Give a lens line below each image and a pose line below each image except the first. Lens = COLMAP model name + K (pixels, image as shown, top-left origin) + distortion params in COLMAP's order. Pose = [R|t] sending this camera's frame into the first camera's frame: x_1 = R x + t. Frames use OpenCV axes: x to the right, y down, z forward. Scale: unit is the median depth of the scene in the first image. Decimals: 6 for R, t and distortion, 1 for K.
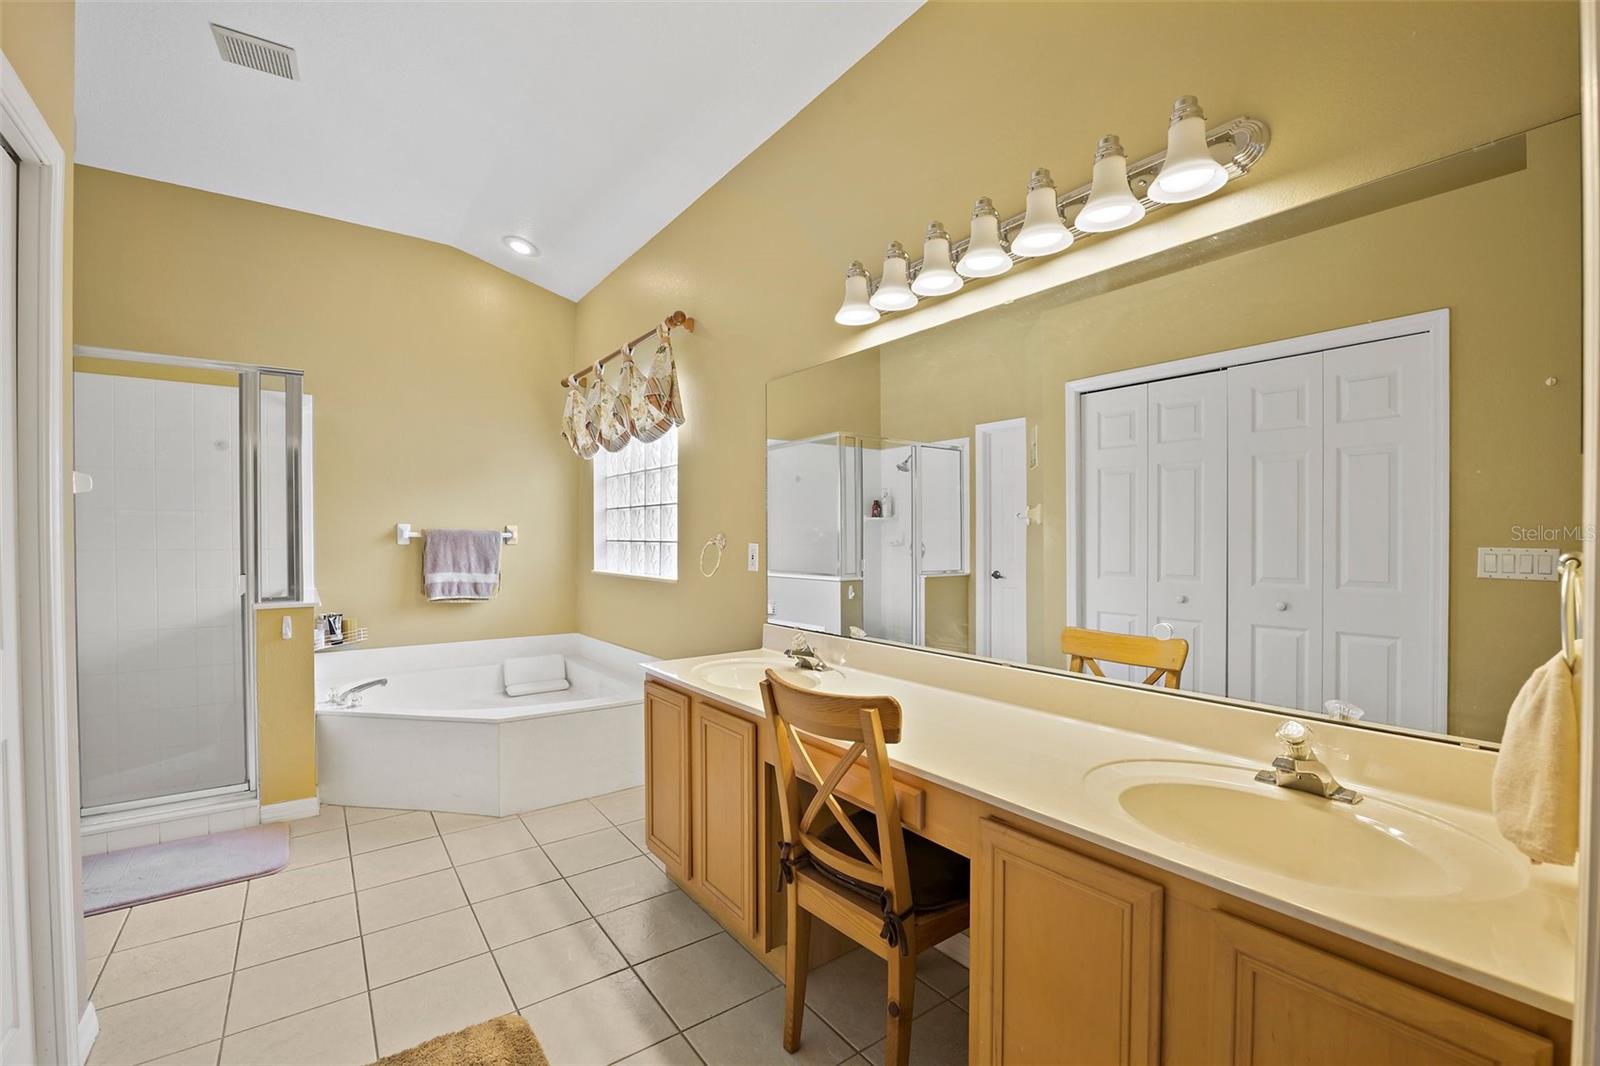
lens RADIAL K [[696.8, 0, 802.2], [0, 696.8, 542.1], [0, 0, 1]] dist [-0.021435, -0.000169]
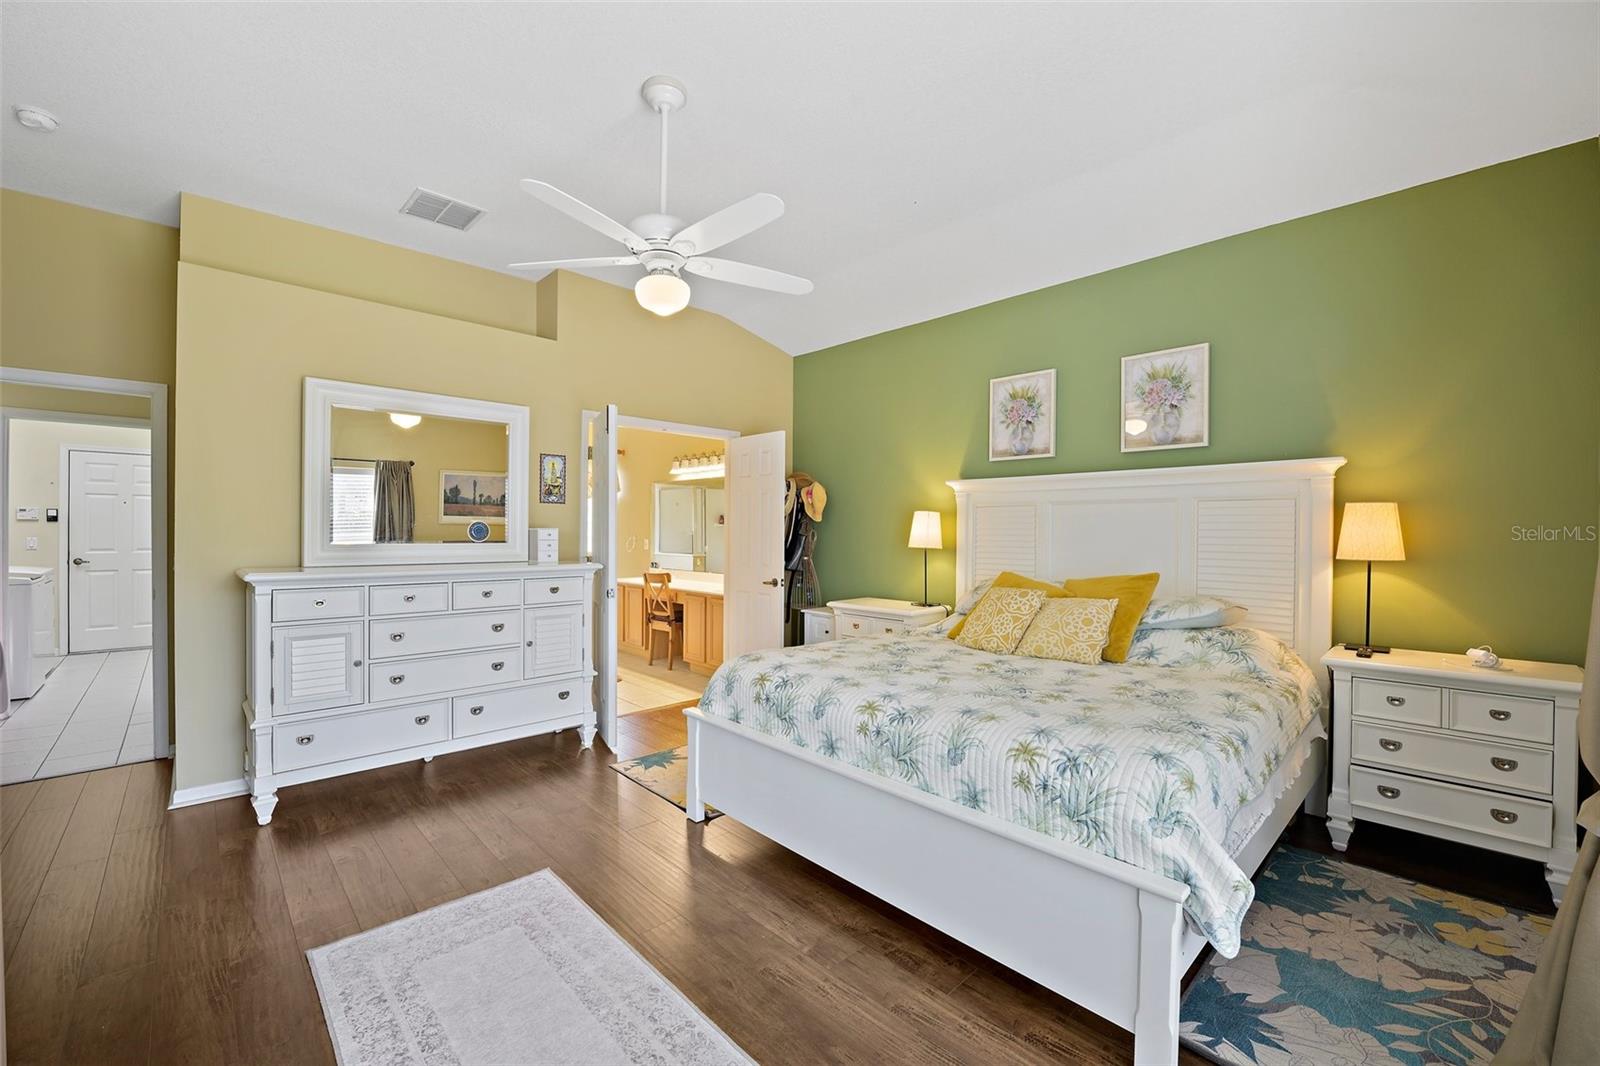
lens RADIAL K [[685.7, 0, 798.6], [0, 685.7, 533.6], [0, 0, 1]] dist [-0.017444, 0.001286]
pose [[0.993610, 0.008891, 0.112516, 0.416823], [-0.009060, 0.999958, 0.000995, -0.053385], [-0.112503, -0.002008, 0.993649, -3.289390]]
